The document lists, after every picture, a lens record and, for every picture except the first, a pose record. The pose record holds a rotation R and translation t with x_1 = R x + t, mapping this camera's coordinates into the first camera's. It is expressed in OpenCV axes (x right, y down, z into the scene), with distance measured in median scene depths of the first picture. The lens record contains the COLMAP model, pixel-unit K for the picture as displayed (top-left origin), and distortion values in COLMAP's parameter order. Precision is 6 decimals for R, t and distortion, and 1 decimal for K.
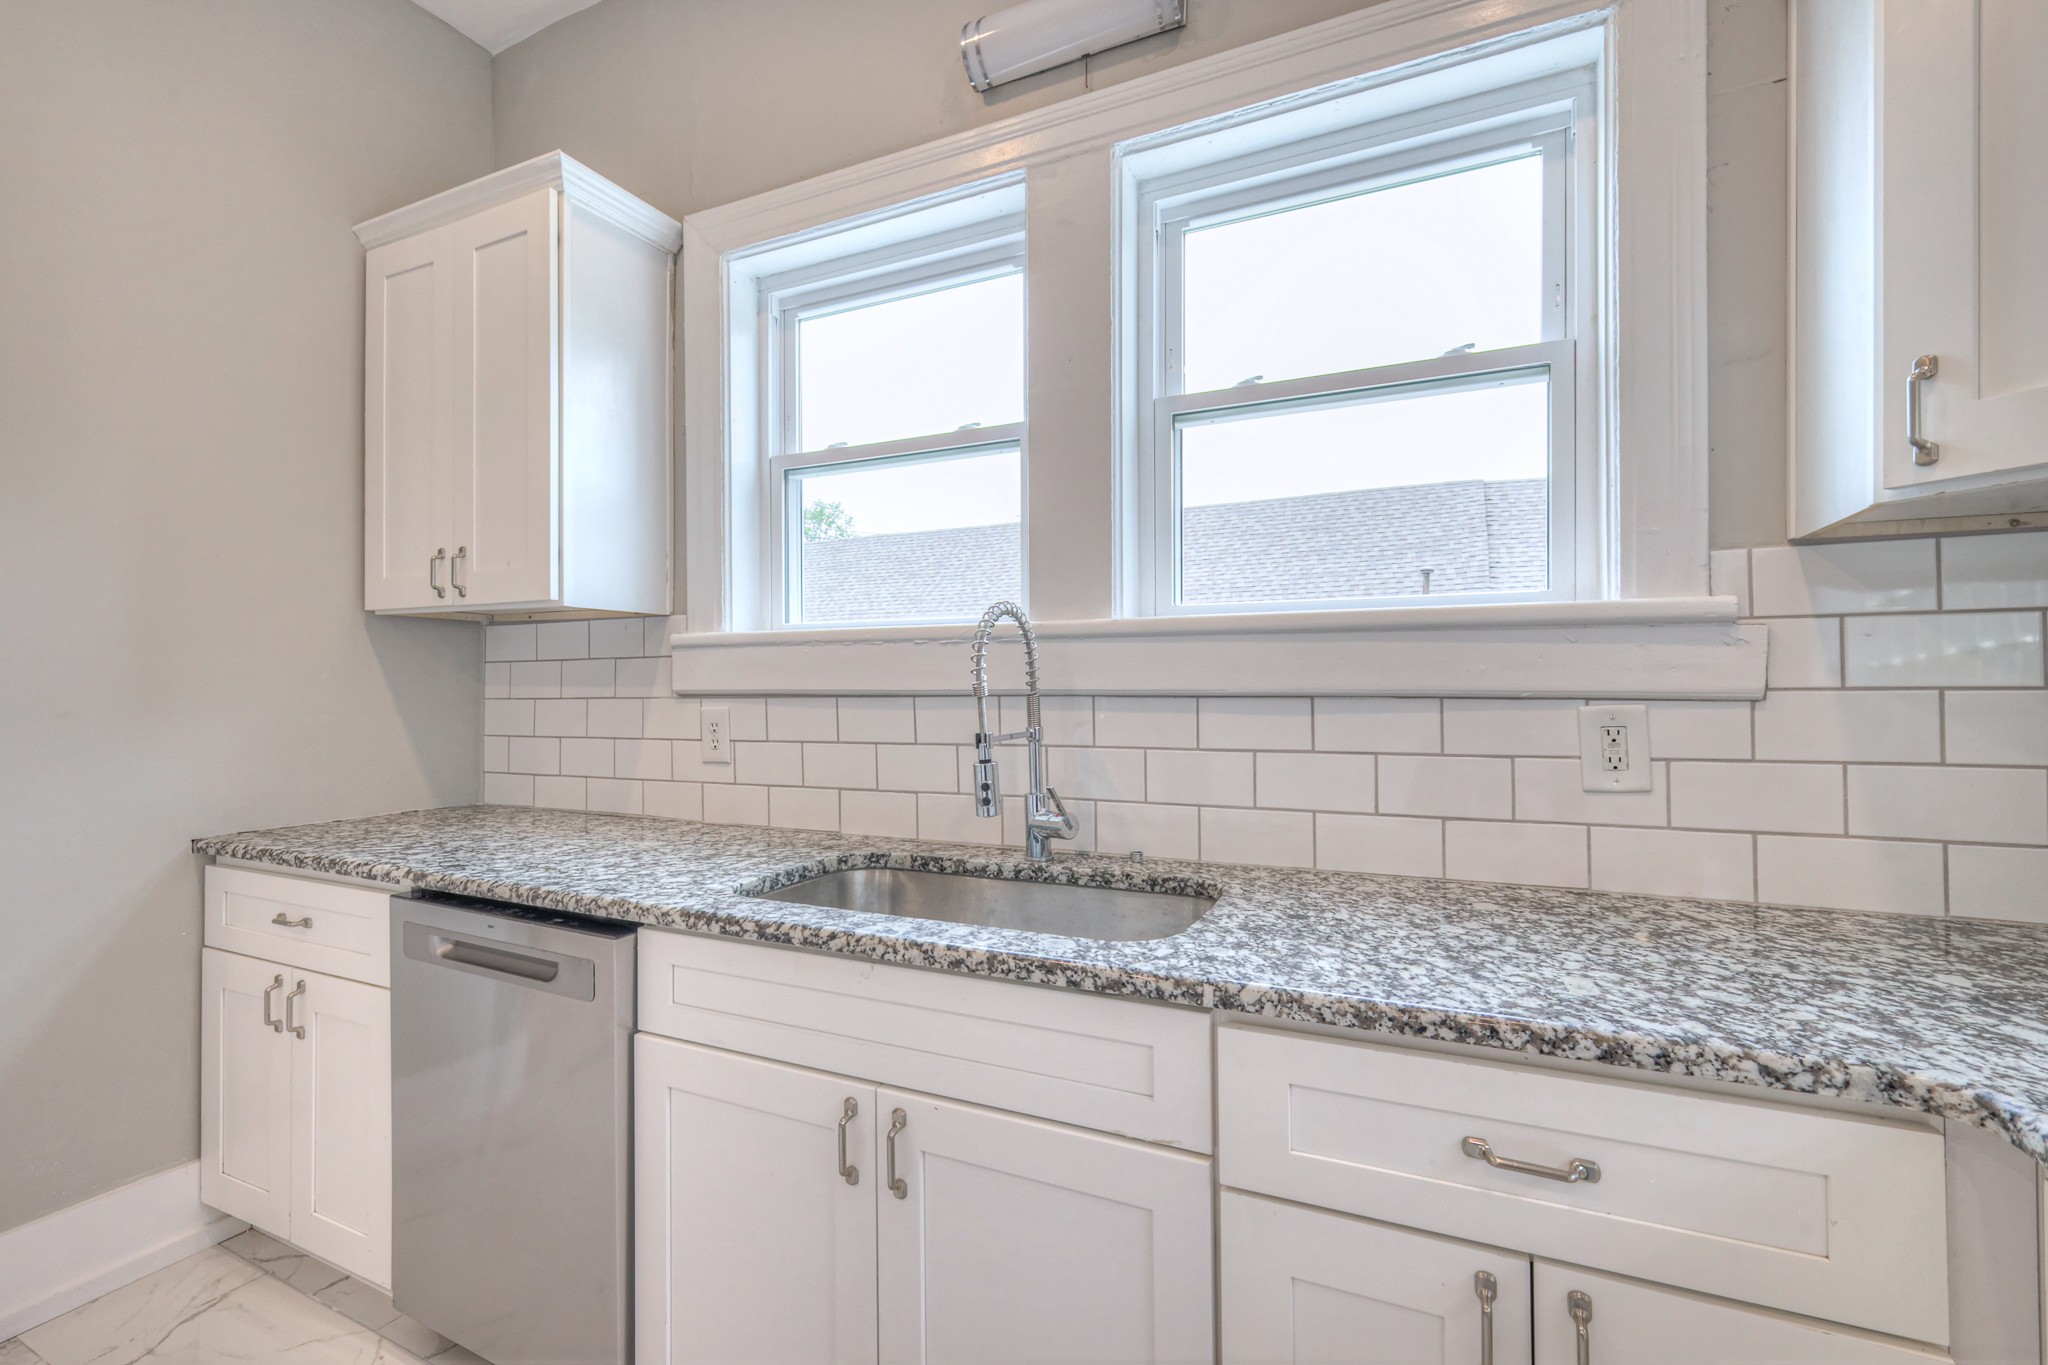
lens RADIAL K [[897.5, 0, 1009.3], [0, 897.5, 673.7], [0, 0, 1]] dist [0.002640, -0.000156]
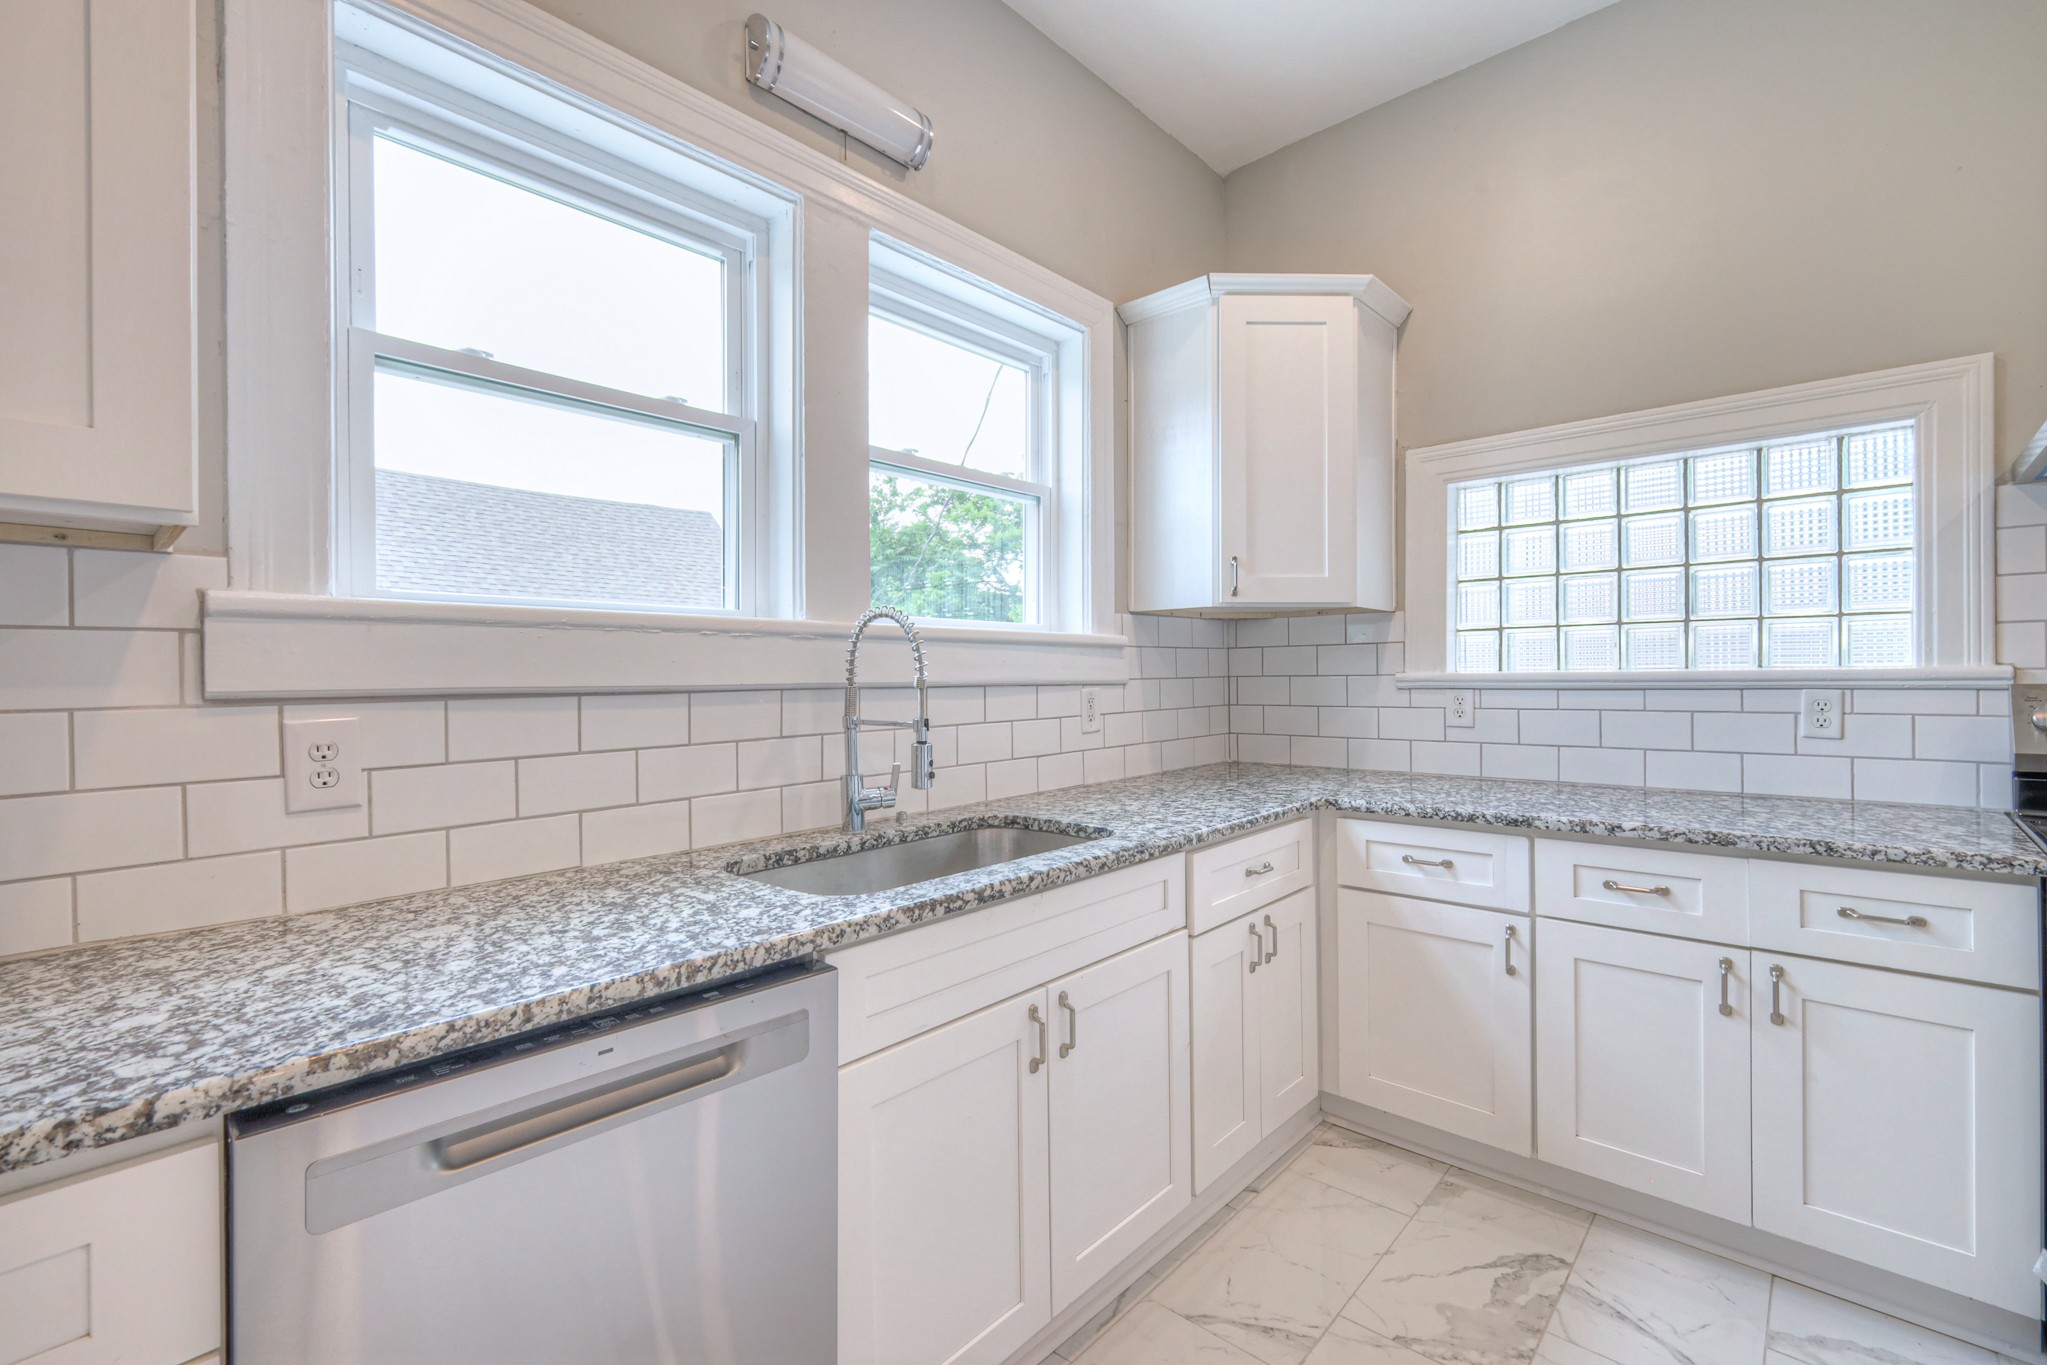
lens RADIAL K [[885.9, 0, 1023.5], [0, 885.9, 682.5], [0, 0, 1]] dist [0.001621, -0.000024]
pose [[0.285826, -0.002626, 0.958278, -1.009709], [0.000117, 0.999996, 0.002706, 0.014879], [-0.958282, -0.000661, 0.285825, 0.491330]]
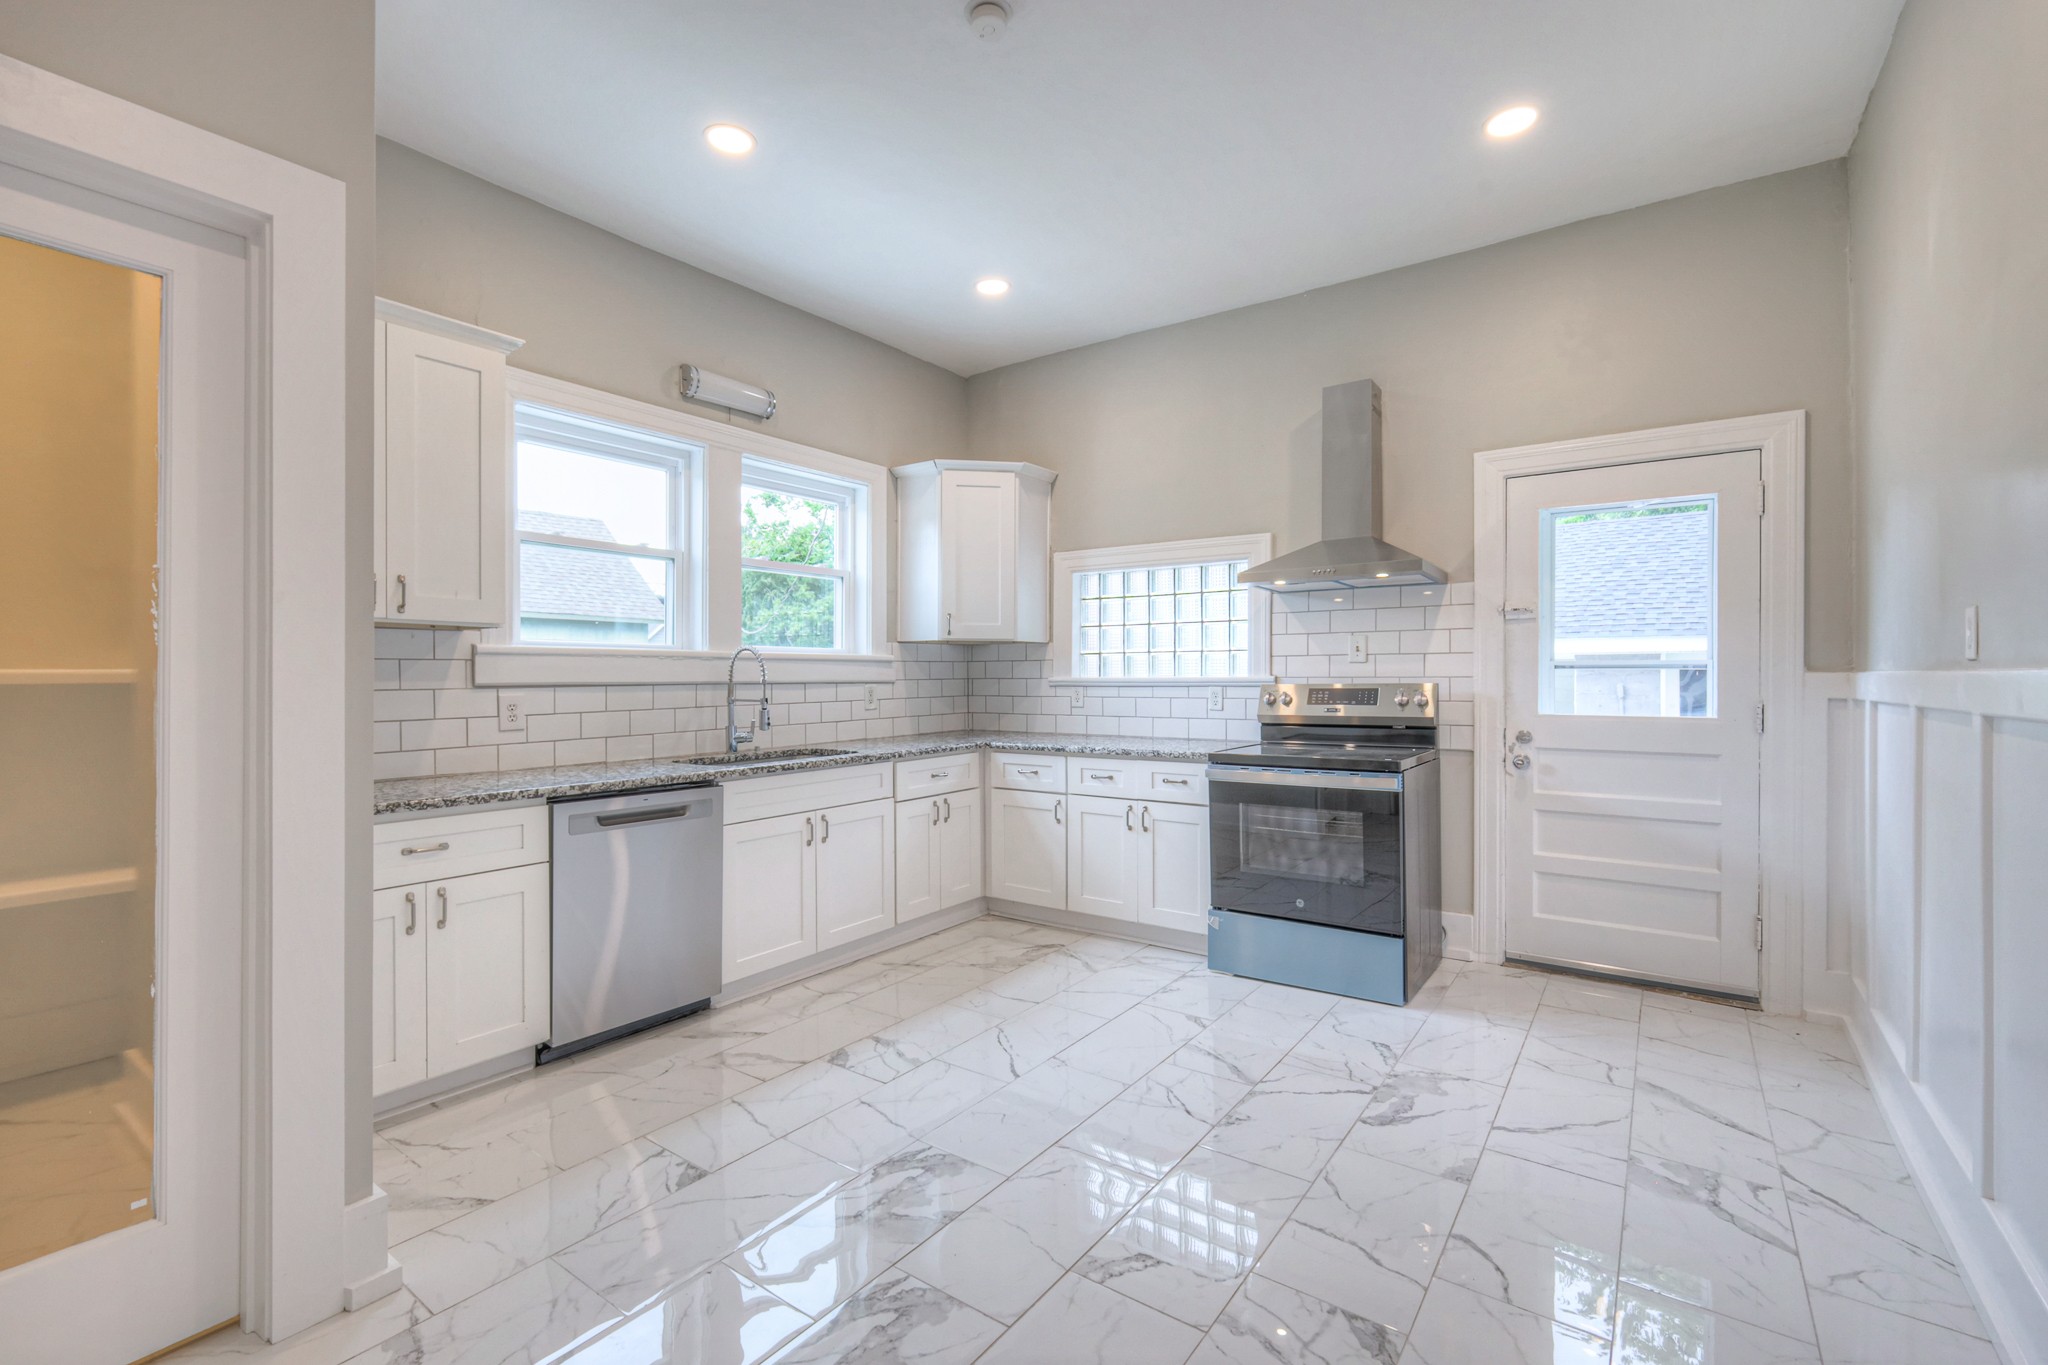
lens RADIAL K [[886.4, 0, 1024.0], [0, 886.4, 682.5], [0, 0, 1]] dist [0.001621, -0.000024]
pose [[0.172667, -0.002137, 0.984978, -2.183831], [-0.005632, 0.999979, 0.003157, 0.010230], [-0.984964, -0.006093, 0.172651, -0.153392]]
